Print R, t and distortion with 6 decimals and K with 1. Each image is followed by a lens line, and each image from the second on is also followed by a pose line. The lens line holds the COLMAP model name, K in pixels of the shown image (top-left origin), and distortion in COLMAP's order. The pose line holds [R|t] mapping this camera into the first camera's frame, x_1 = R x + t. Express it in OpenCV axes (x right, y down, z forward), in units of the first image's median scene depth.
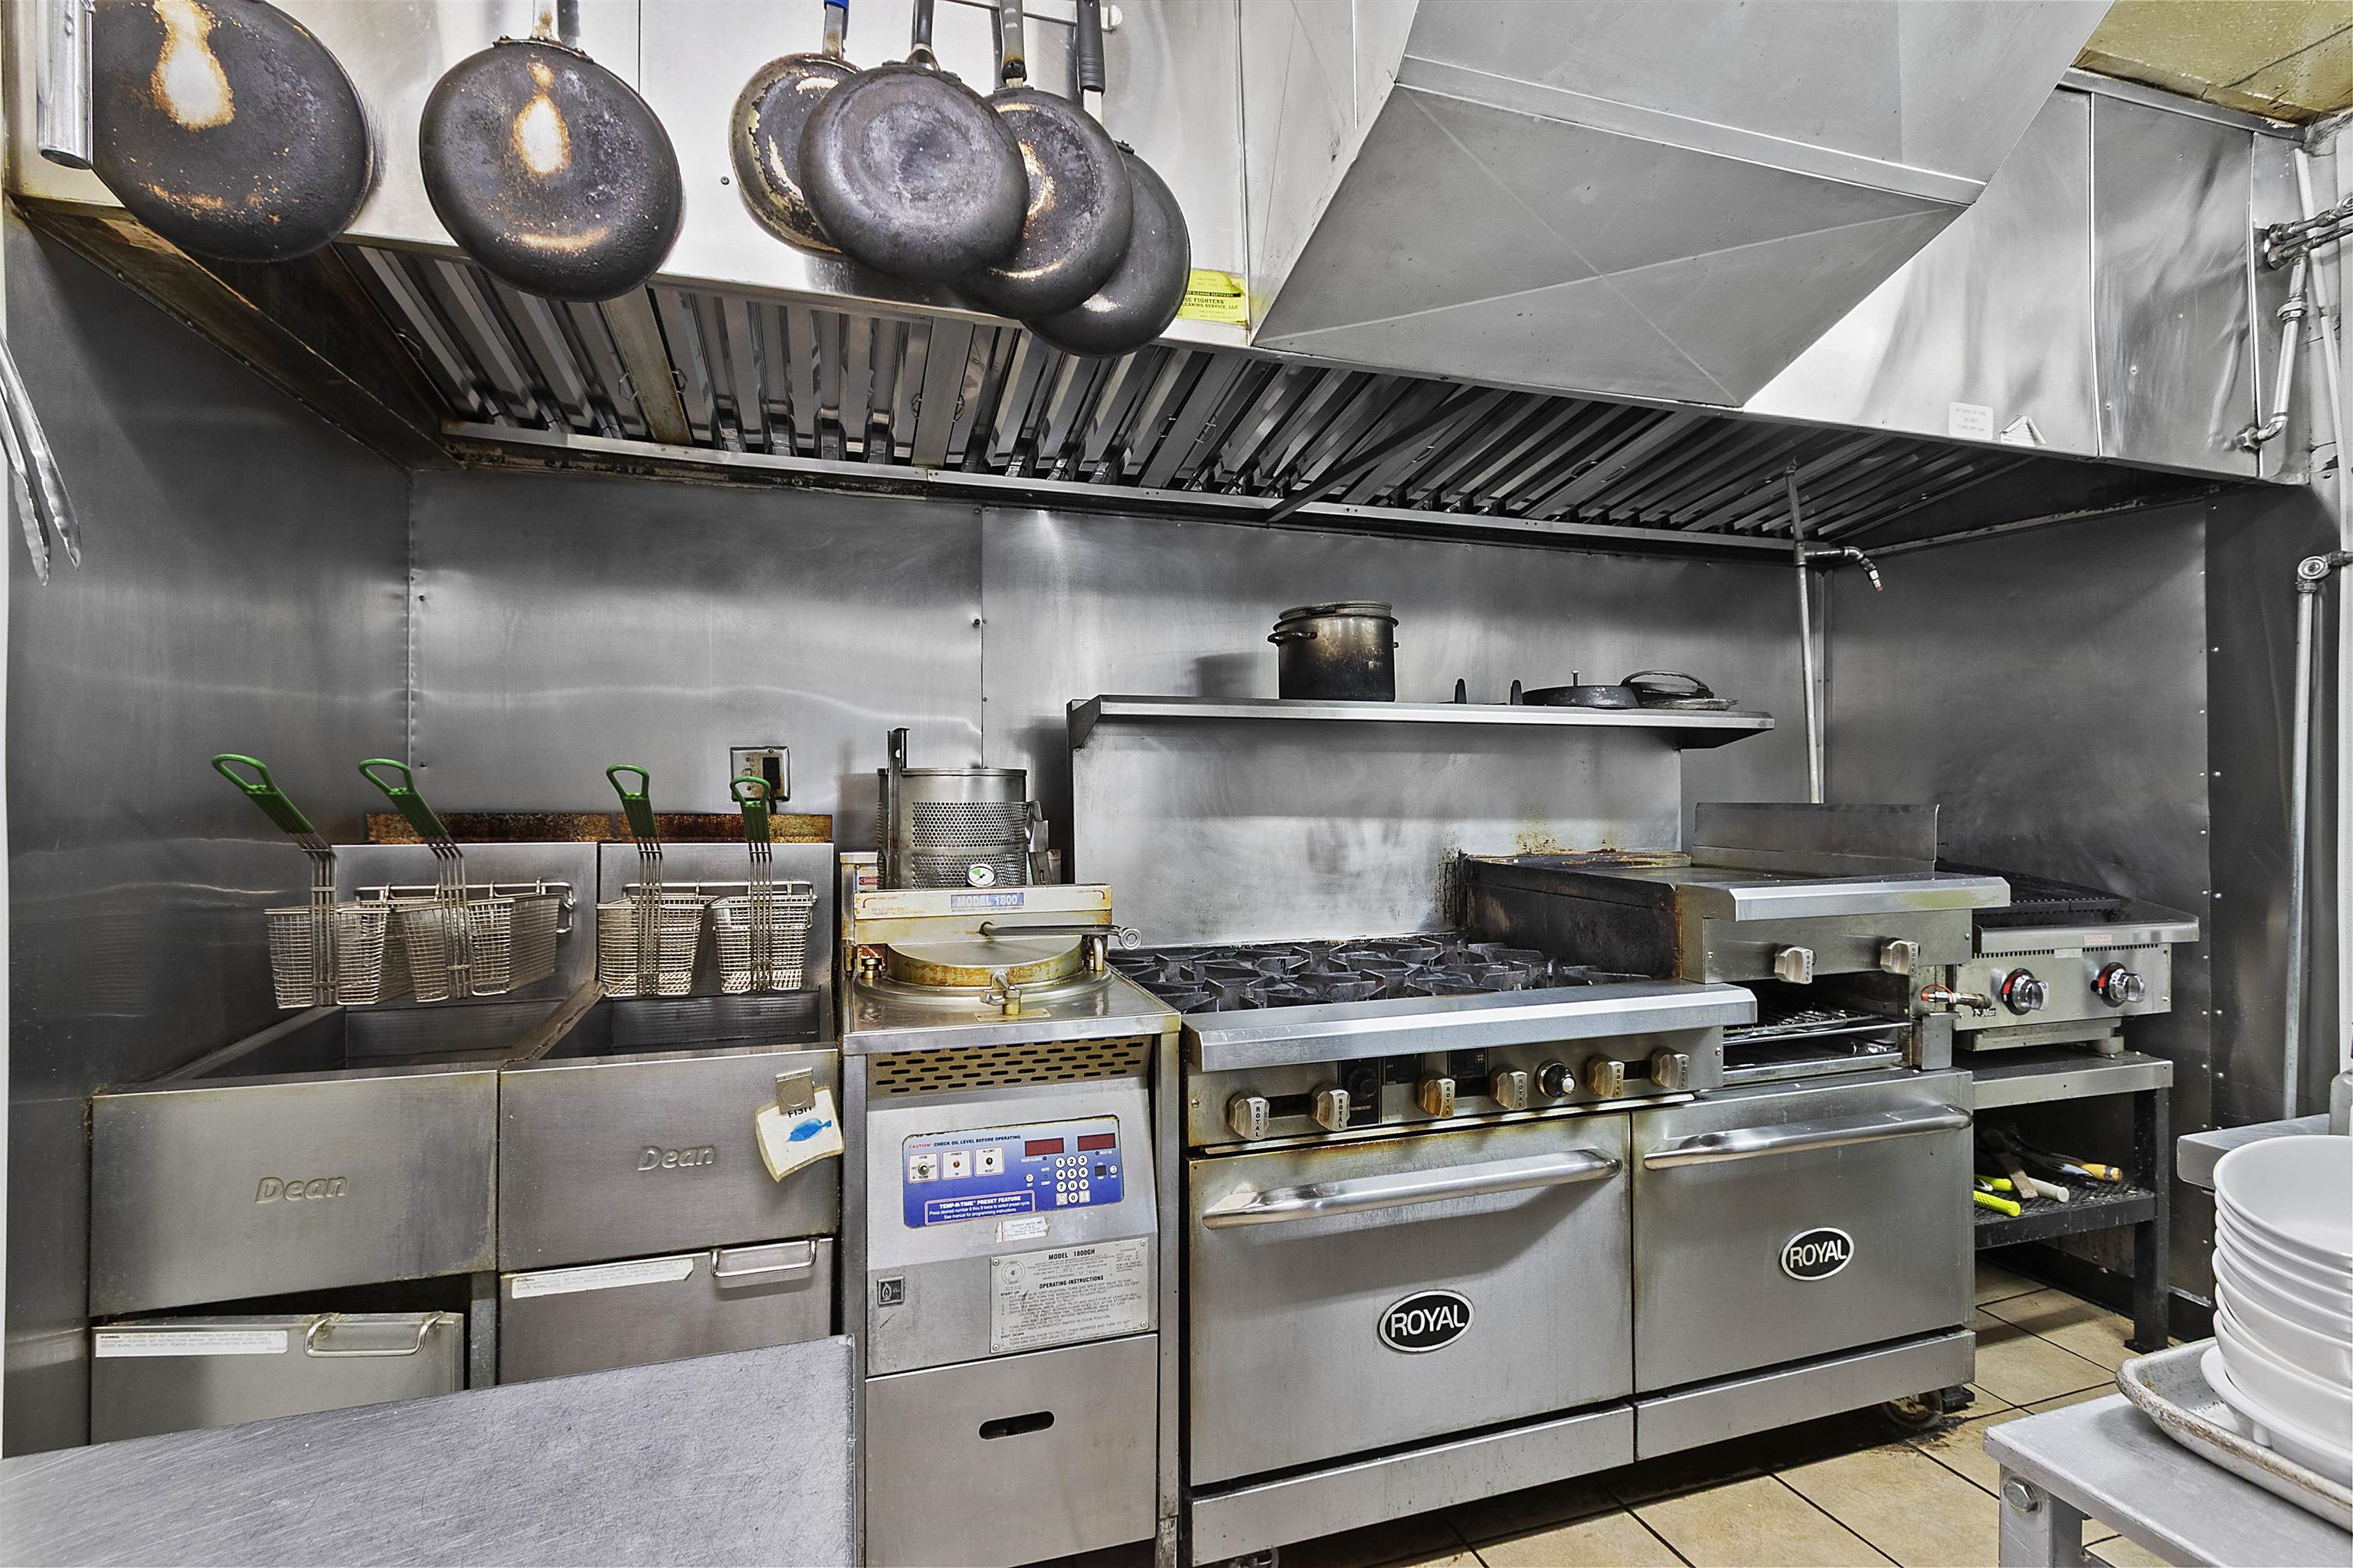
lens RADIAL K [[1081.1, 0, 1187.9], [0, 1081.1, 786.8], [0, 0, 1]] dist [0.000643, -0.001985]
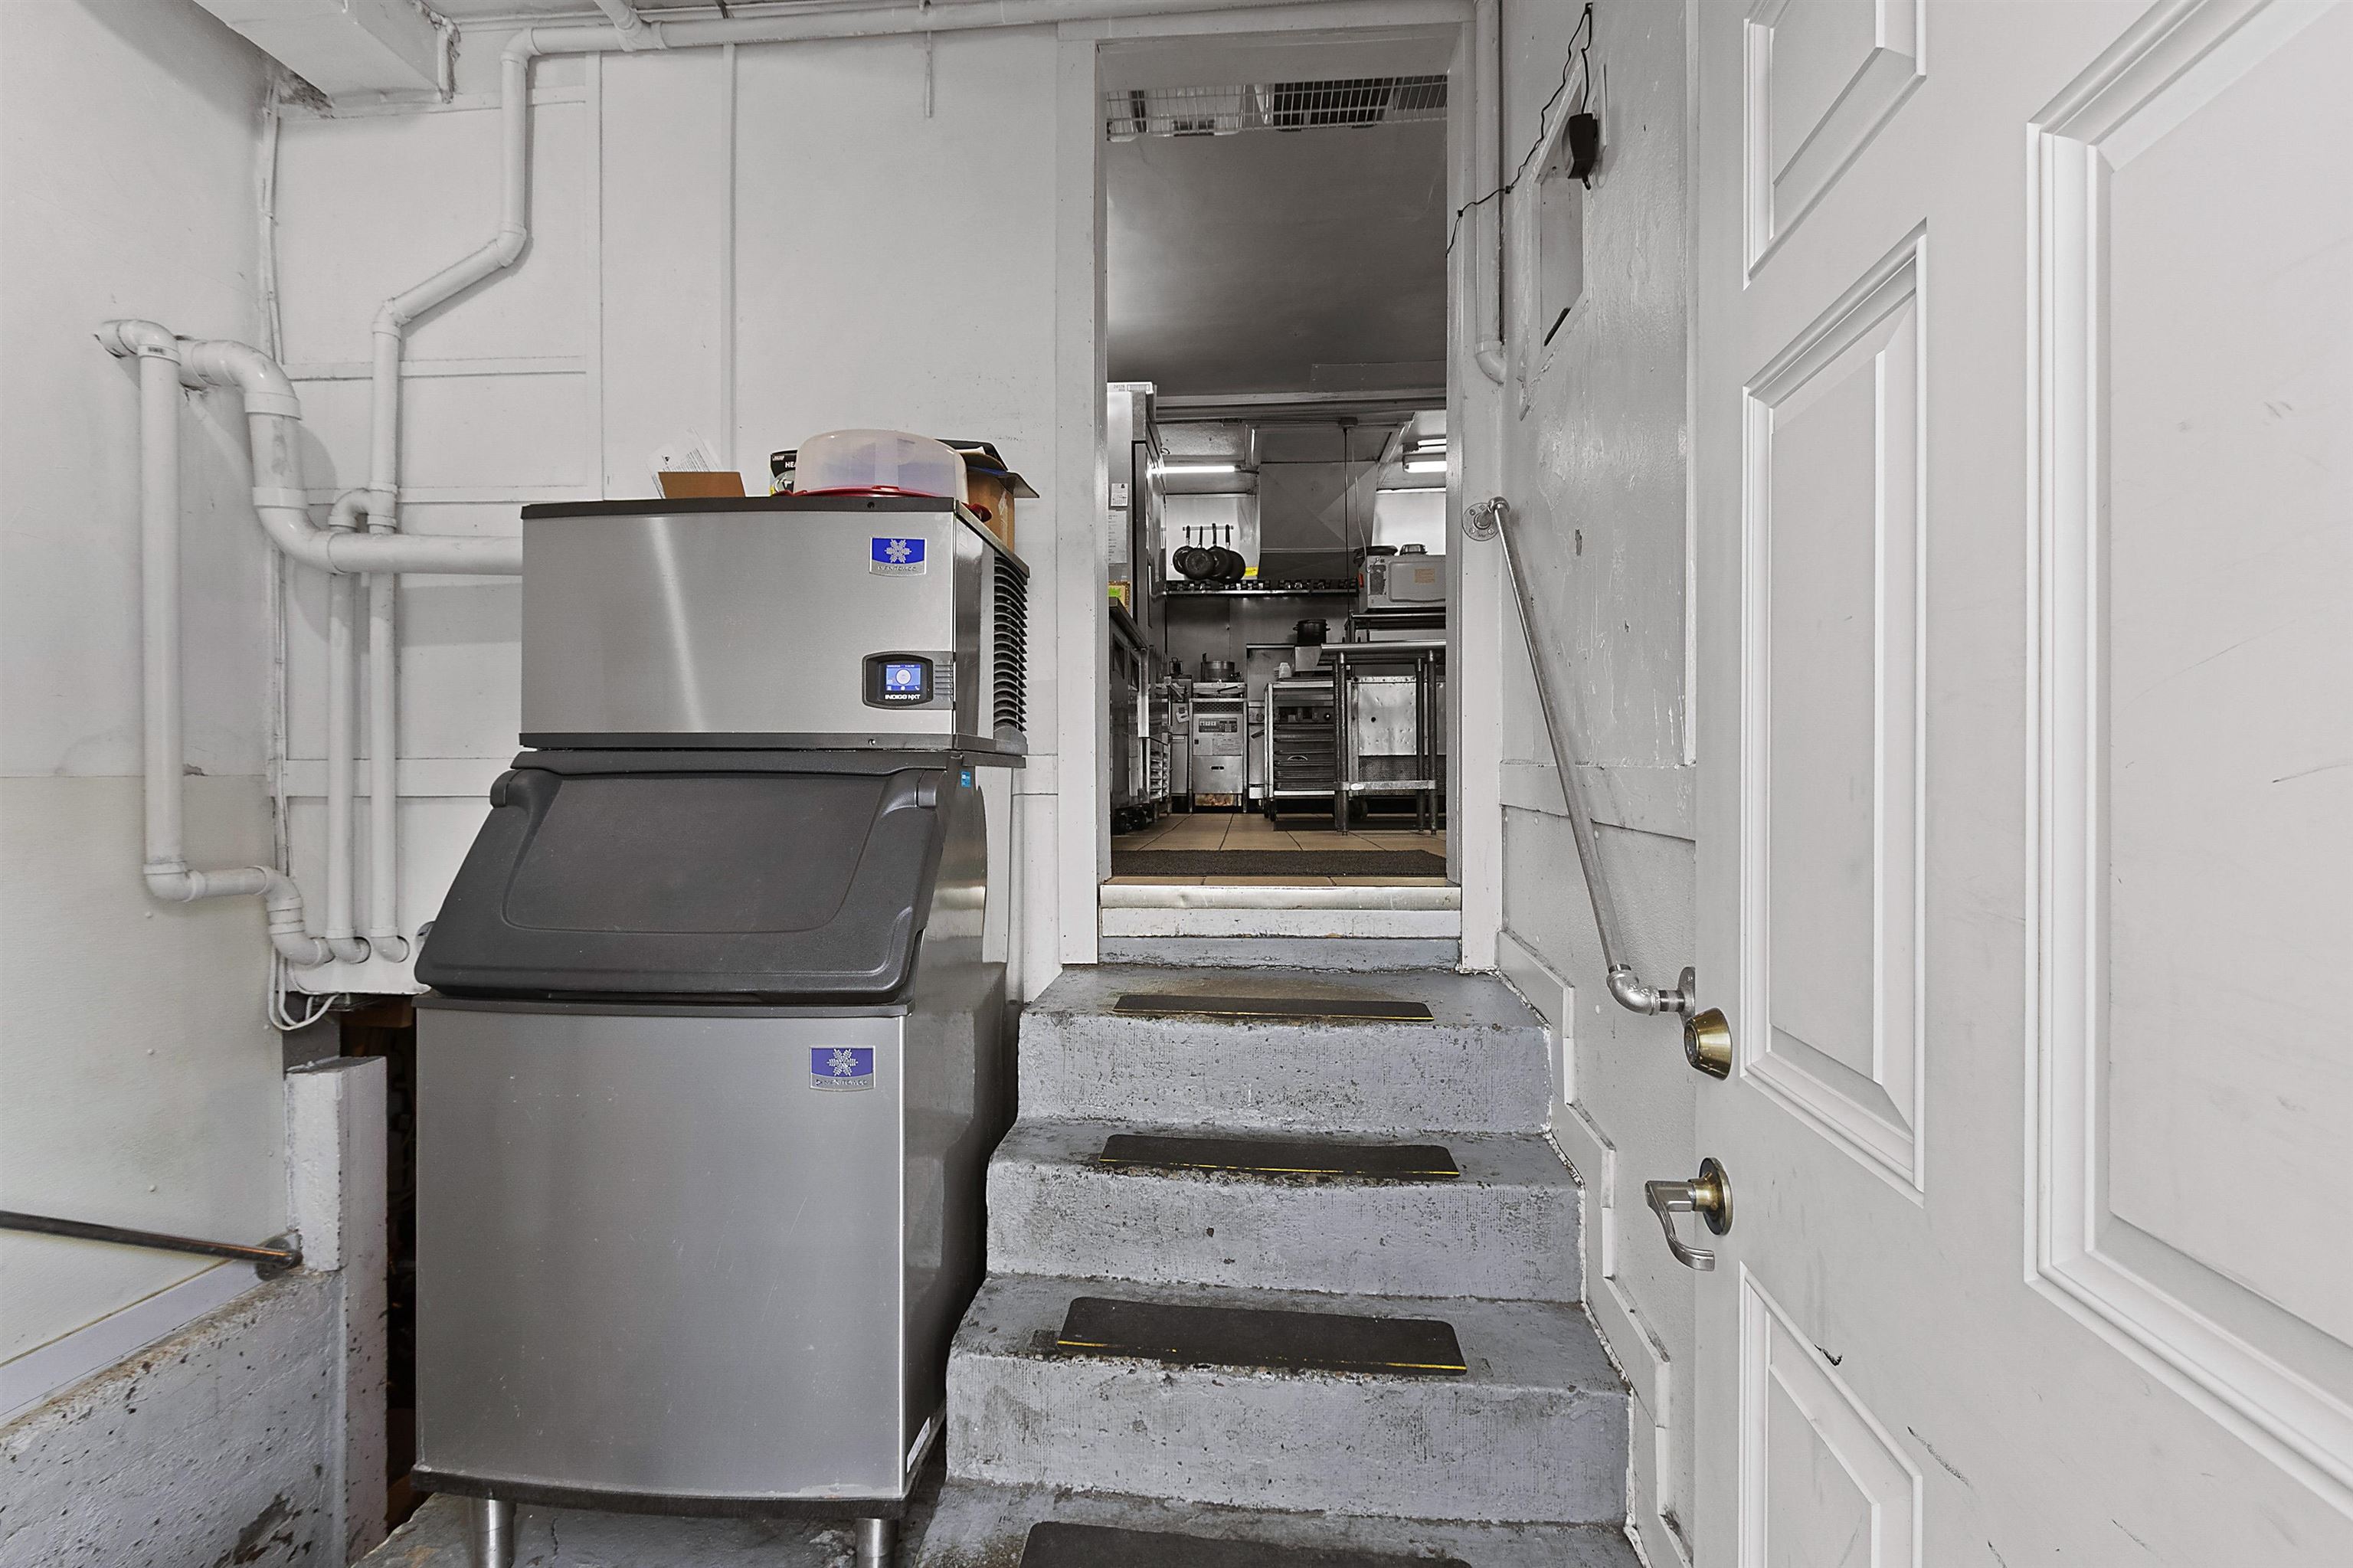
lens RADIAL K [[1081.1, 0, 1162.4], [0, 1081.1, 772.1], [0, 0, 1]] dist [0.000643, -0.001985]
pose [[0.922830, 0.001466, -0.385204, 1.811224], [-0.003680, 0.999981, -0.005010, 0.647480], [0.385189, 0.006041, 0.922818, -4.483101]]
